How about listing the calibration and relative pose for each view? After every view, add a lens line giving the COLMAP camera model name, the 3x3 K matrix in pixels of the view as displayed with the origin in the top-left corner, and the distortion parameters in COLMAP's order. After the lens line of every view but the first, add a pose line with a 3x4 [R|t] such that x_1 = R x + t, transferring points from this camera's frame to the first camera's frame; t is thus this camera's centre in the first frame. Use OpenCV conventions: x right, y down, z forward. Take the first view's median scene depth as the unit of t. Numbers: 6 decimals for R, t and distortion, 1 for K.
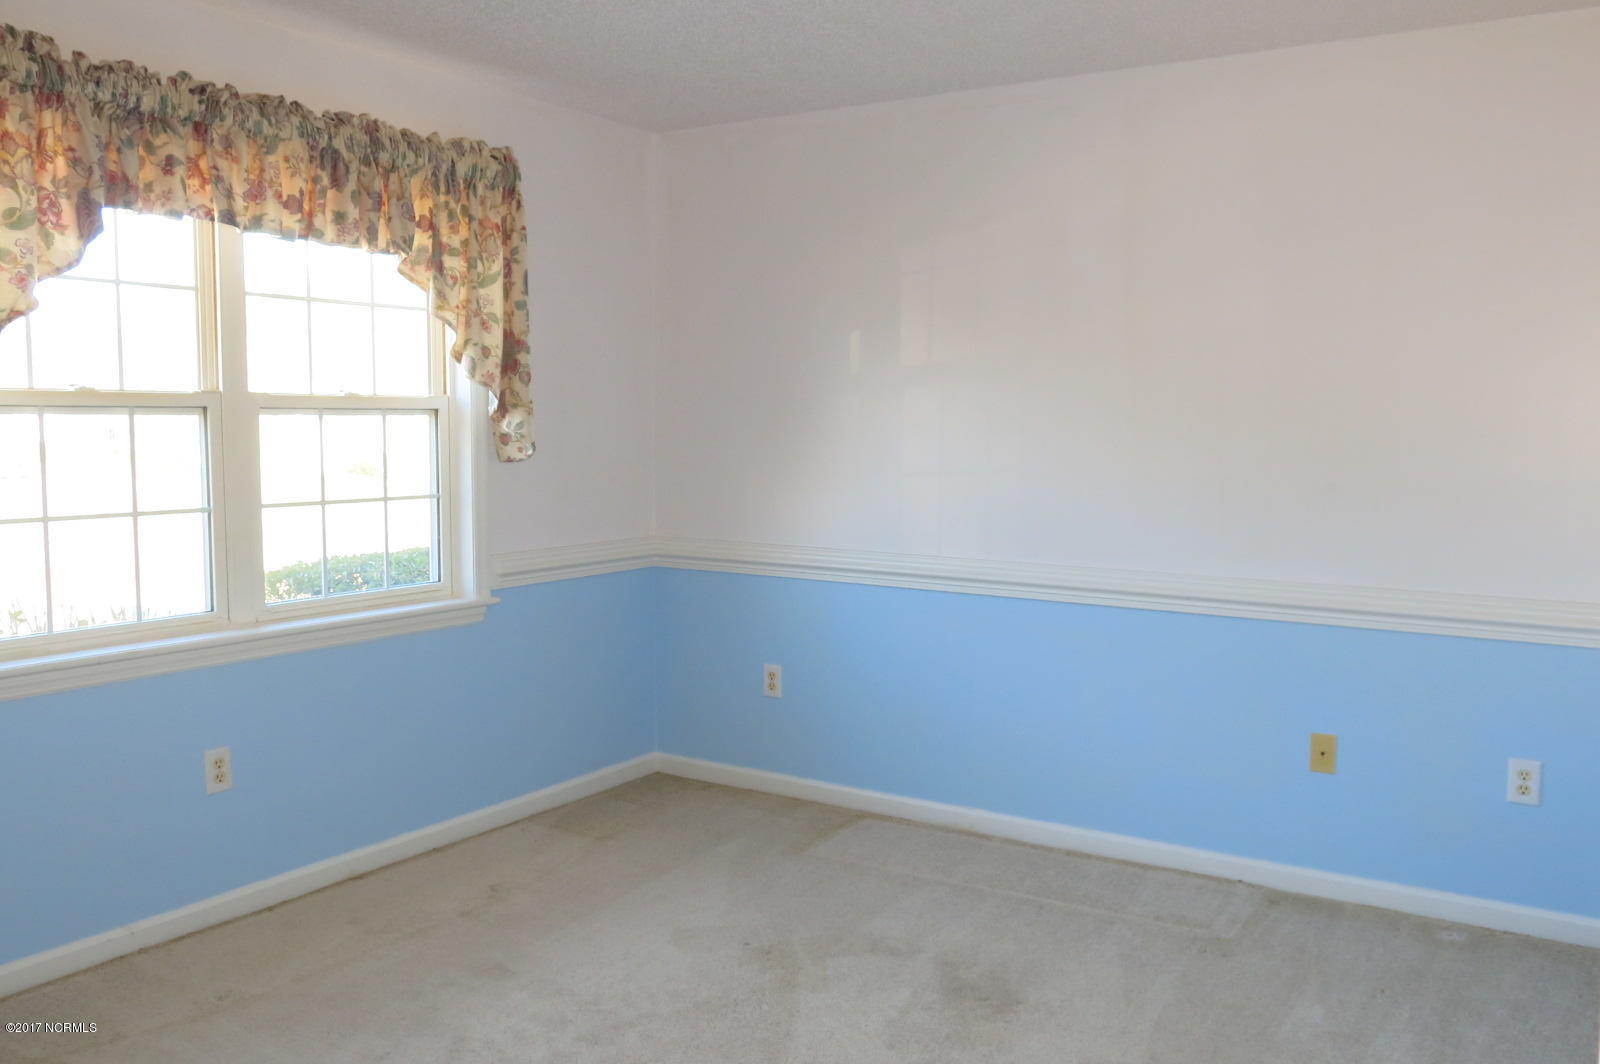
lens RADIAL K [[1343.2, 0, 803.0], [0, 1343.2, 528.0], [0, 0, 1]] dist [-0.000748, -0.017719]
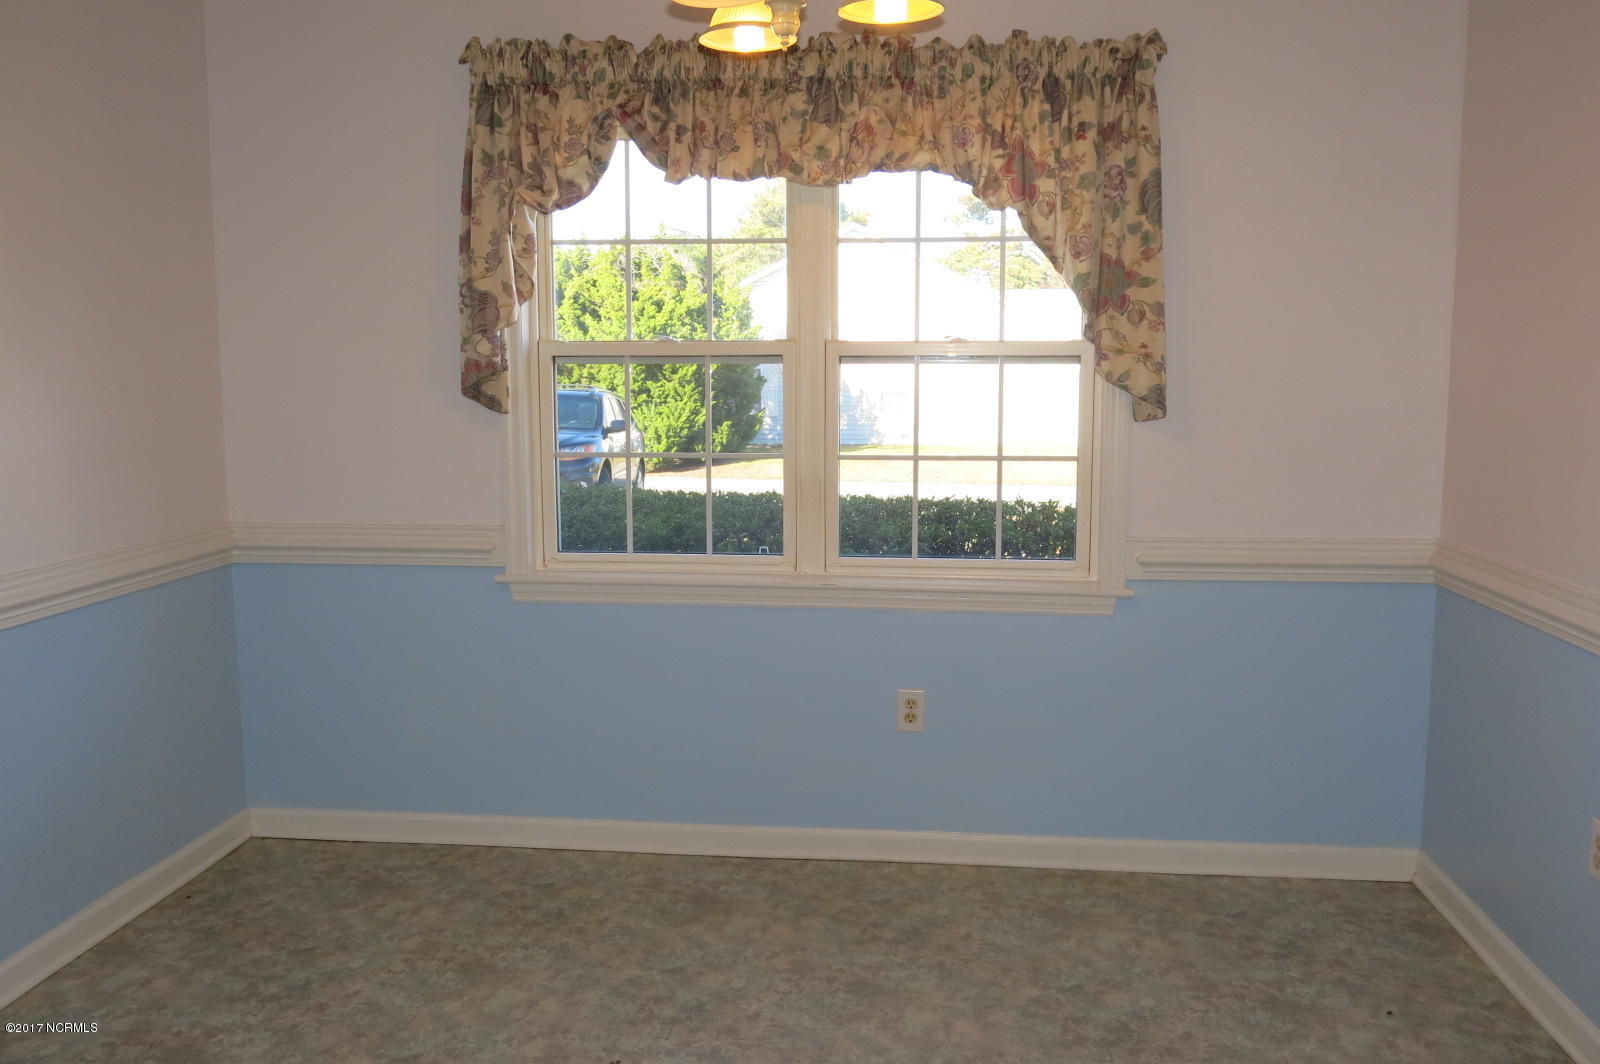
lens RADIAL K [[1343.2, 0, 802.0], [0, 1343.2, 535.8], [0, 0, 1]] dist [-0.000748, -0.017719]
pose [[0.368874, 0.120244, -0.921669, 0.468421], [-0.083101, 0.991892, 0.096146, -0.044778], [0.925757, 0.041126, 0.375876, 0.529659]]
